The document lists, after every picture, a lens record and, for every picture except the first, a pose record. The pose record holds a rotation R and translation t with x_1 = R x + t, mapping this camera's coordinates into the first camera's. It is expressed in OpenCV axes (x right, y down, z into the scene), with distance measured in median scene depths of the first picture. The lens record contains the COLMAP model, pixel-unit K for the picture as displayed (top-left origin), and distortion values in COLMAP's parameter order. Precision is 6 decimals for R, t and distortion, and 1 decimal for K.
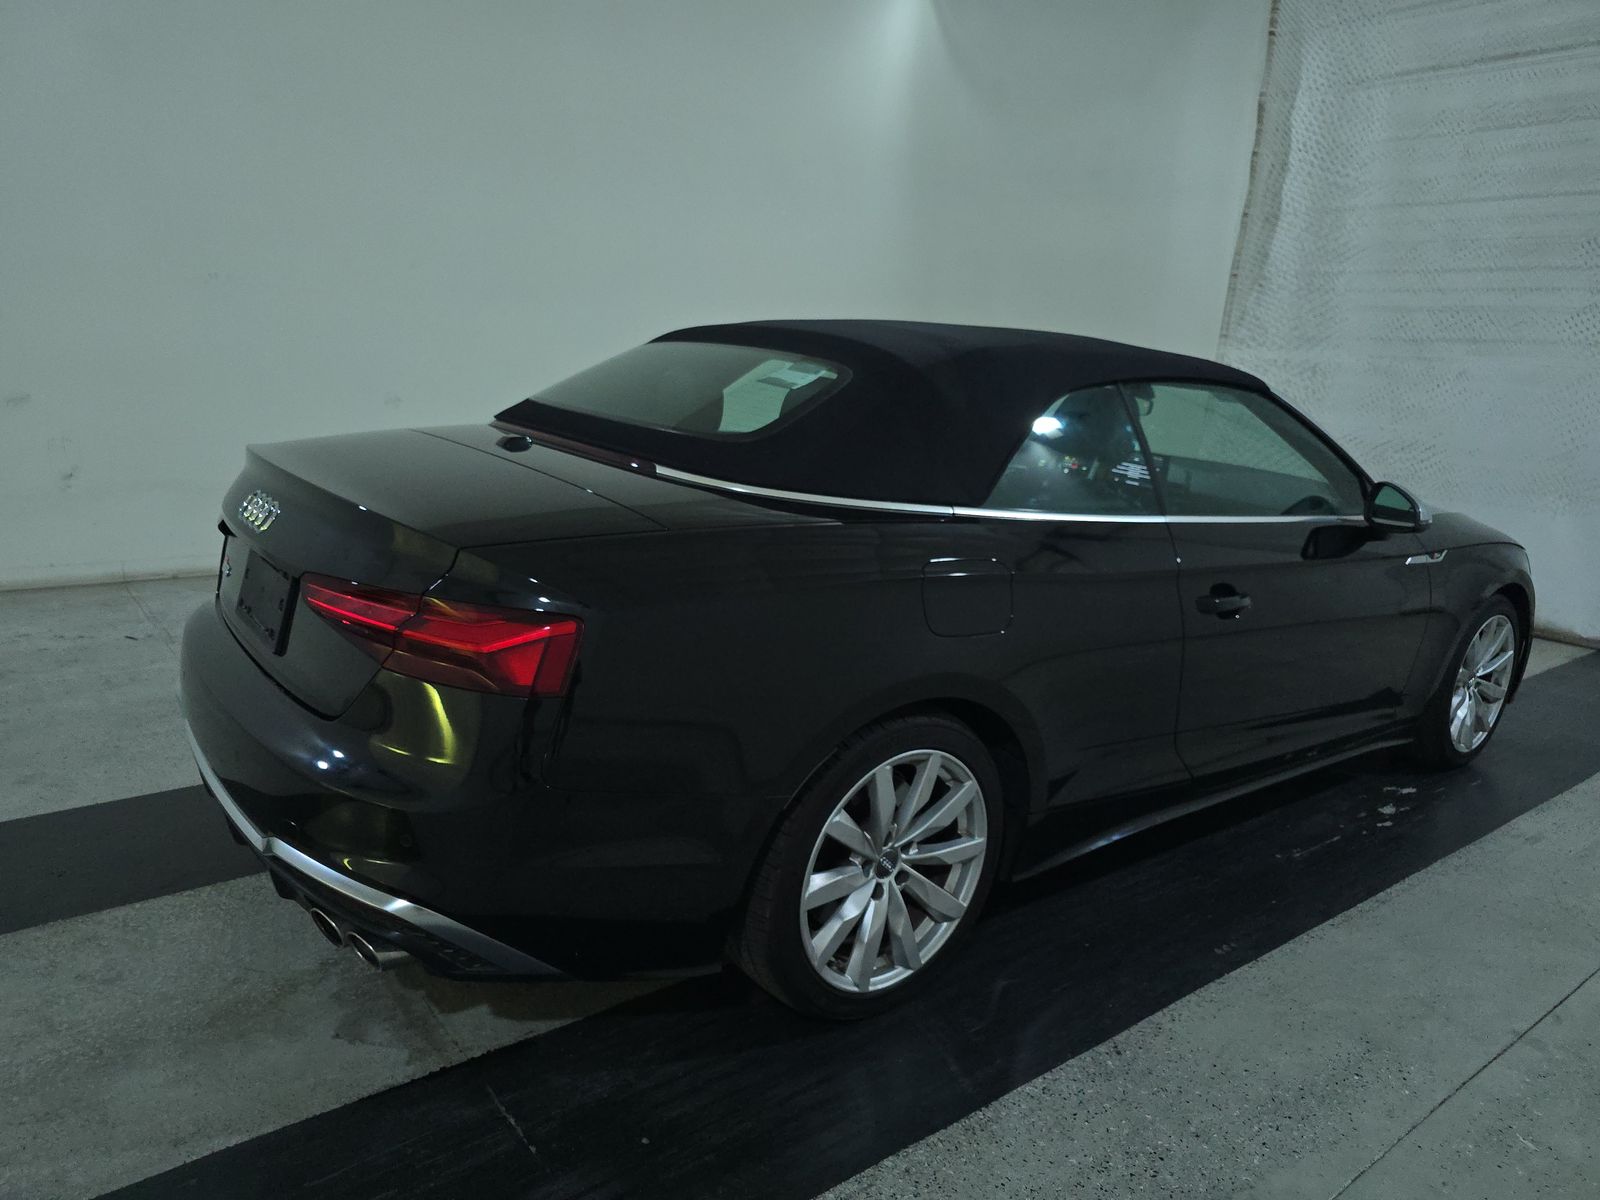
lens RADIAL K [[1089.7, 0, 800.0], [0, 1089.7, 610.5], [0, 0, 1]] dist [0.040238, -0.035541]
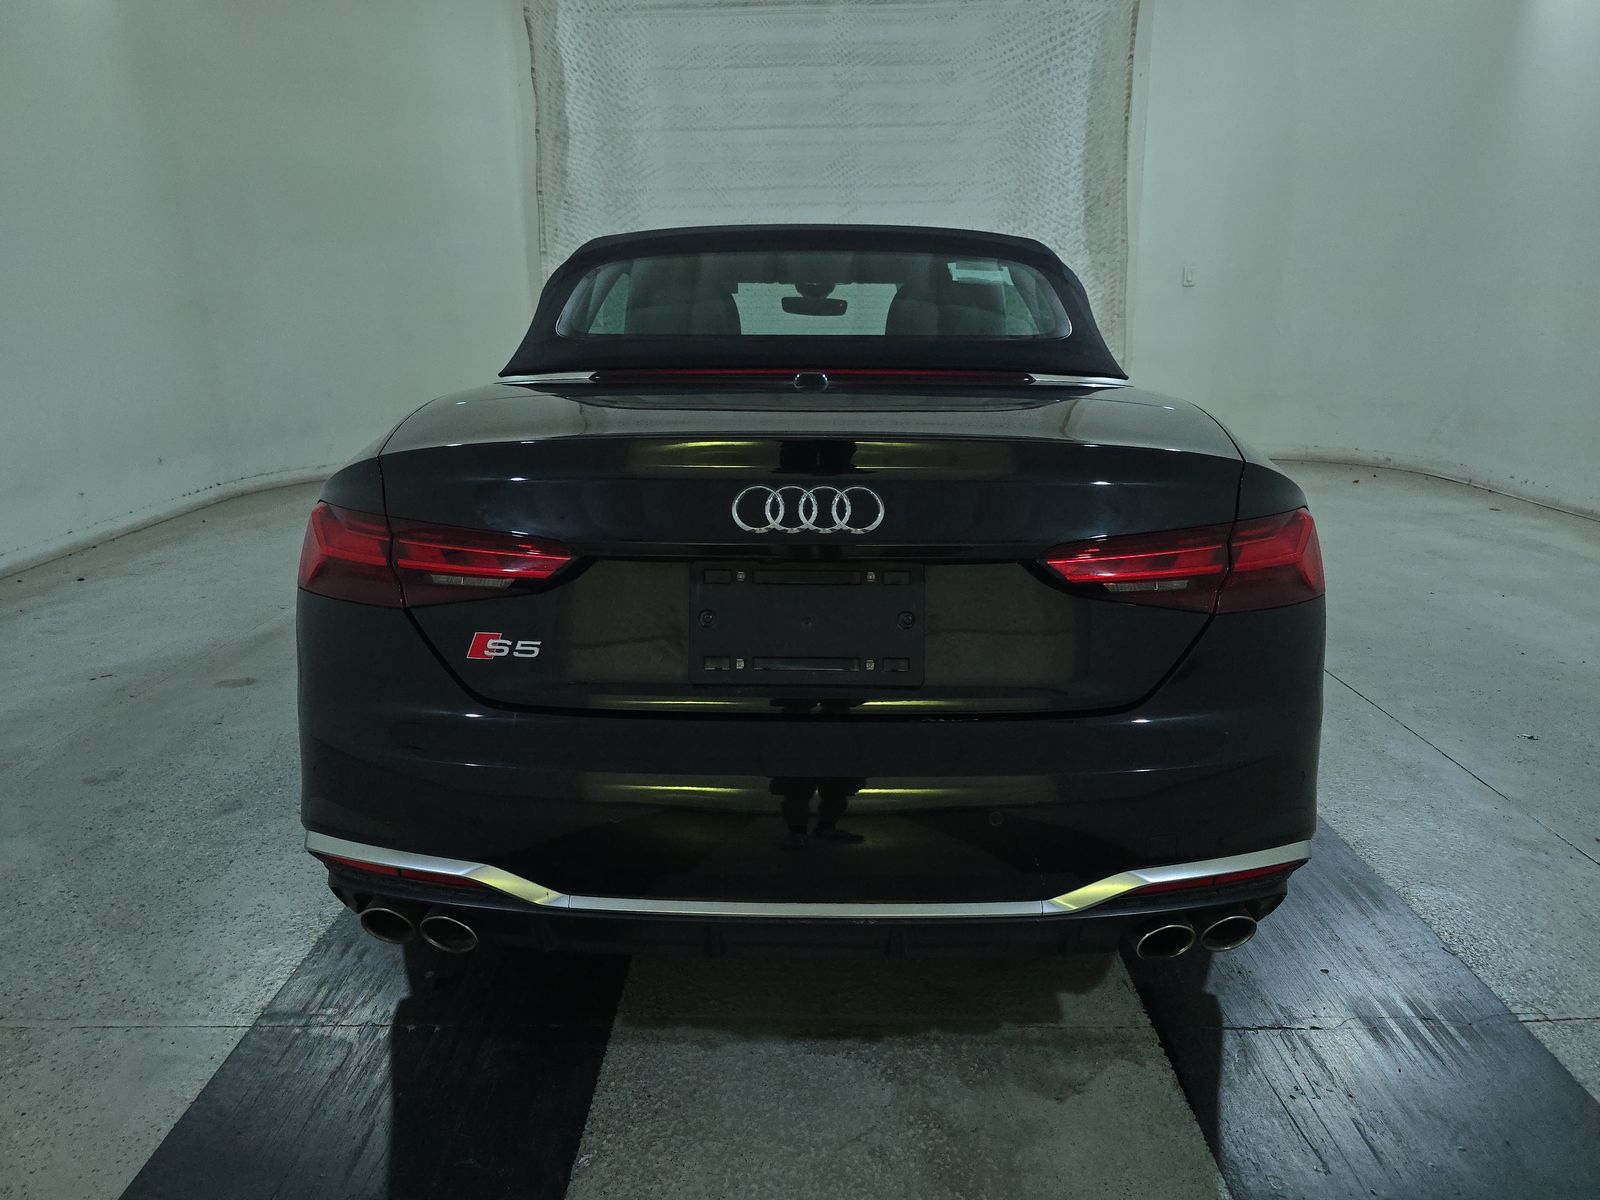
lens RADIAL K [[1089.7, 0, 800.0], [0, 1089.7, 610.5], [0, 0, 1]] dist [0.040238, -0.035541]
pose [[0.619106, -0.273040, 0.736313, -0.346433], [0.233356, 0.959223, 0.159490, -0.043033], [-0.749835, 0.073082, 0.657576, 0.197628]]
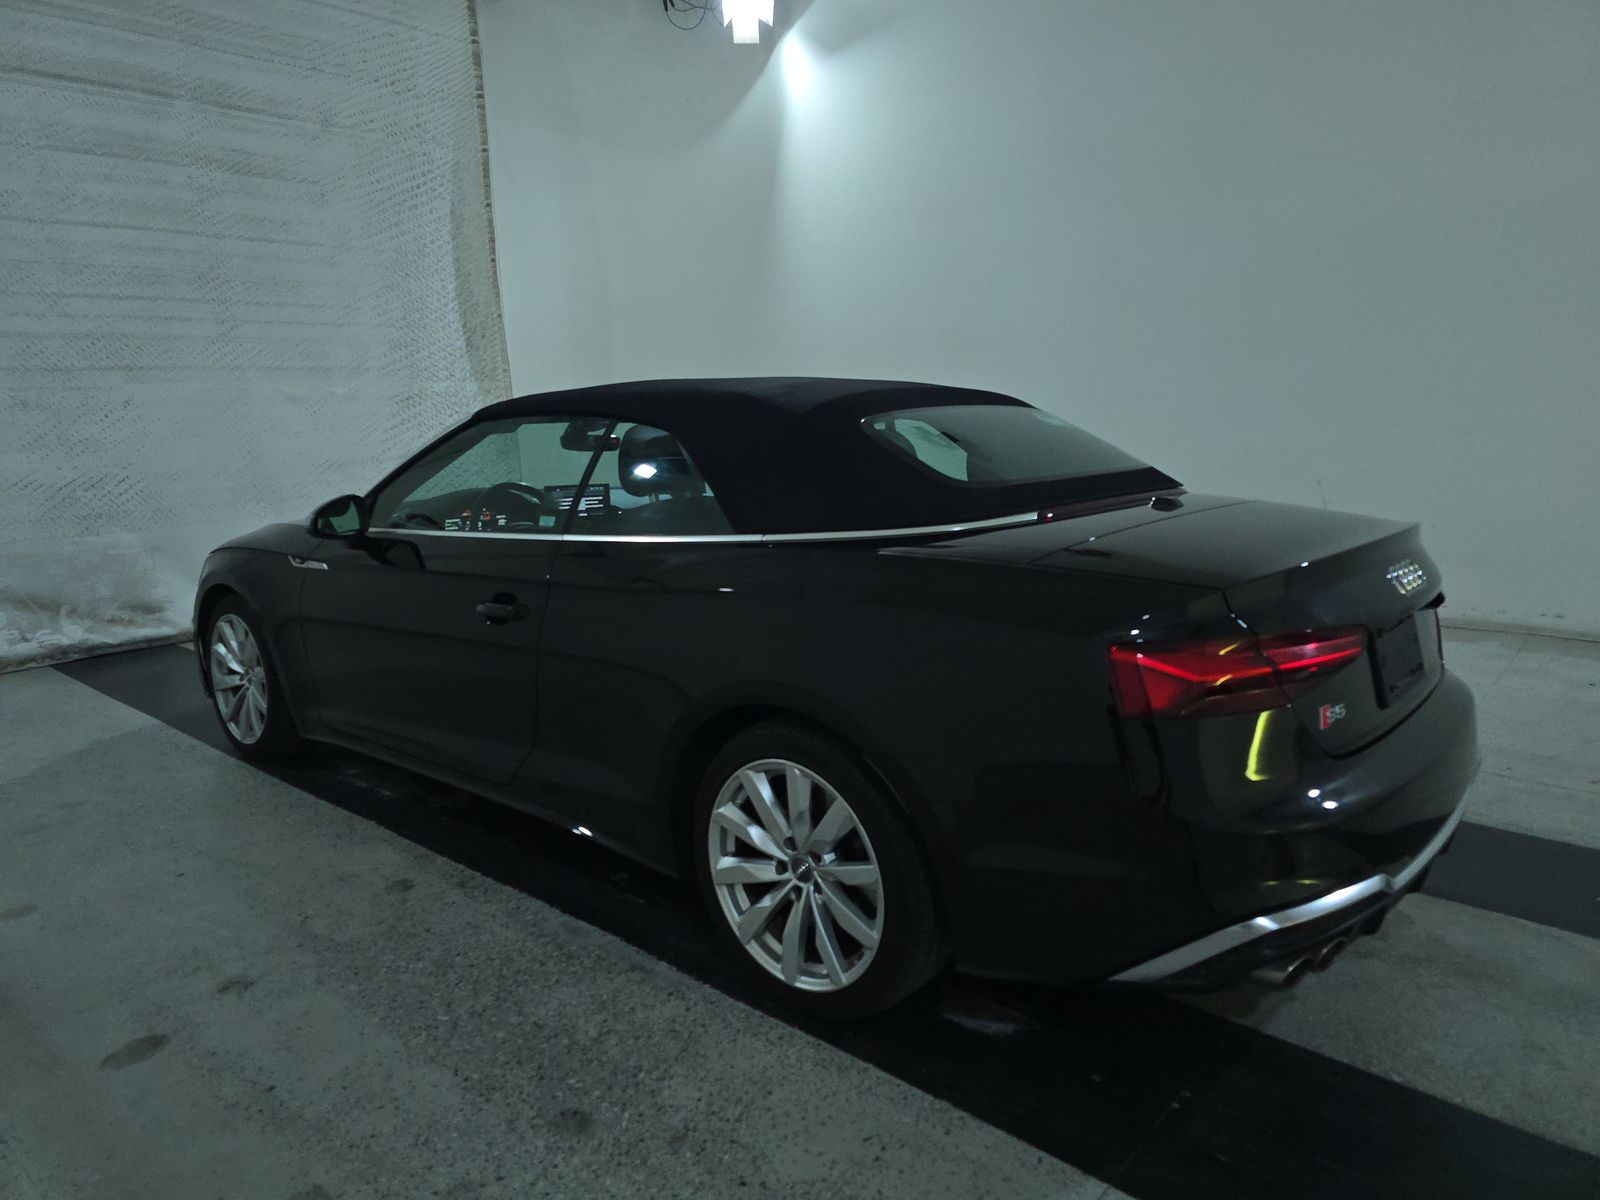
lens RADIAL K [[1089.7, 0, 800.0], [0, 1089.7, 610.5], [0, 0, 1]] dist [0.040238, -0.035541]
pose [[-0.208379, -0.242661, 0.947467, -0.481411], [0.238860, 0.926773, 0.289894, -0.177023], [-0.948432, 0.286720, -0.135158, 0.593472]]
